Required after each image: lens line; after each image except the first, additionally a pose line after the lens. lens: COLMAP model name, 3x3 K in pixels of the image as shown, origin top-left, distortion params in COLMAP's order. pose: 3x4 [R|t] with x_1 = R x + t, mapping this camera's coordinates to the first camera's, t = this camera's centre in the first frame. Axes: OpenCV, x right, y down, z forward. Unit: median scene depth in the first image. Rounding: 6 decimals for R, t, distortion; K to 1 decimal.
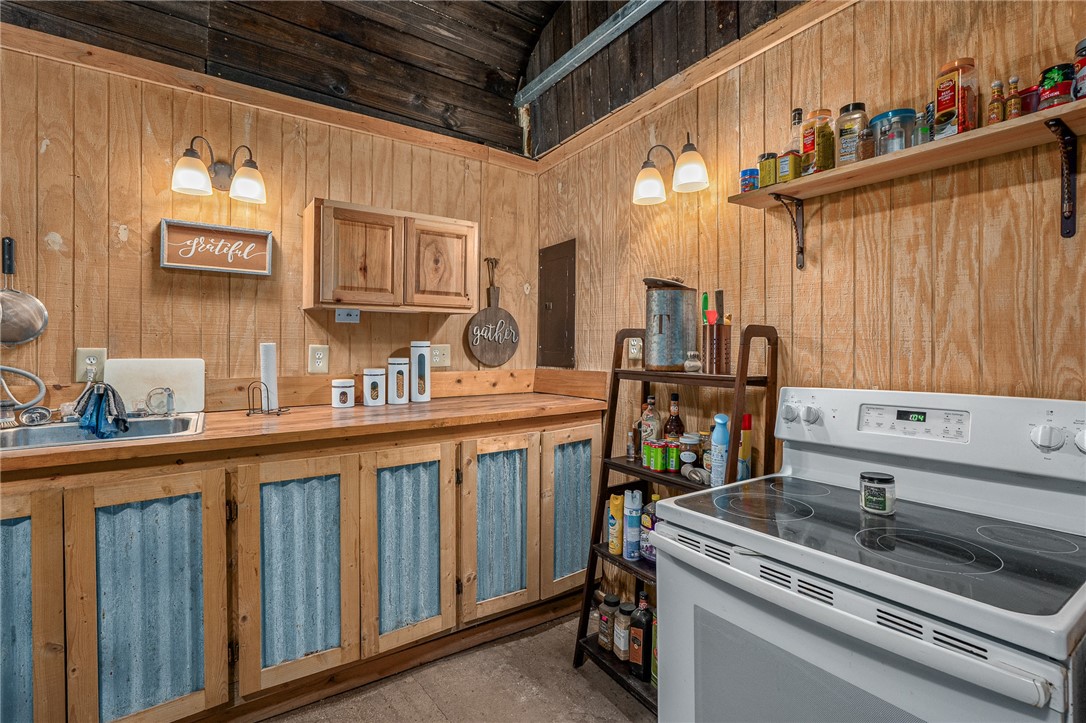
lens RADIAL K [[499.6, 0, 544.6], [0, 499.6, 348.4], [0, 0, 1]] dist [-0.009325, 0.003378]
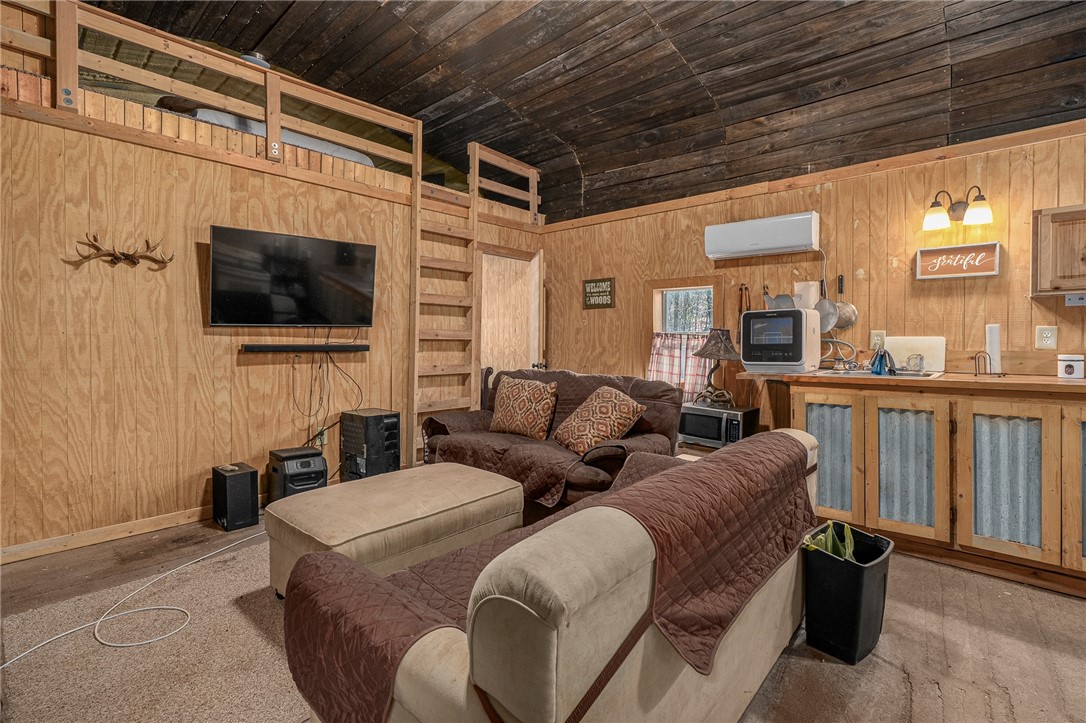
lens RADIAL K [[499.6, 0, 538.9], [0, 499.6, 344.3], [0, 0, 1]] dist [-0.009325, 0.003378]
pose [[0.224855, 0.001932, -0.974390, 0.532129], [-0.005663, 0.999984, 0.000676, 0.052518], [0.974376, 0.005366, 0.224862, -0.562482]]
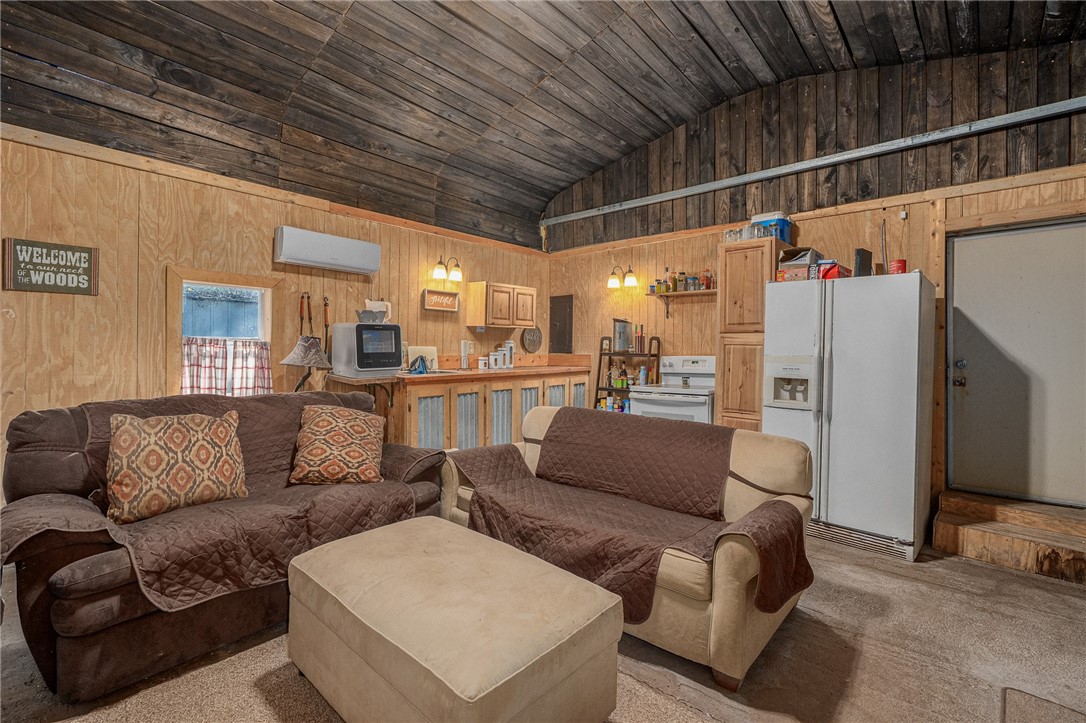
lens RADIAL K [[499.6, 0, 537.0], [0, 499.6, 347.3], [0, 0, 1]] dist [-0.009325, 0.003378]
pose [[0.972891, 0.007897, 0.231130, -0.821088], [-0.007218, 0.999967, -0.003783, 0.030285], [-0.231152, 0.002012, 0.972915, -1.518069]]
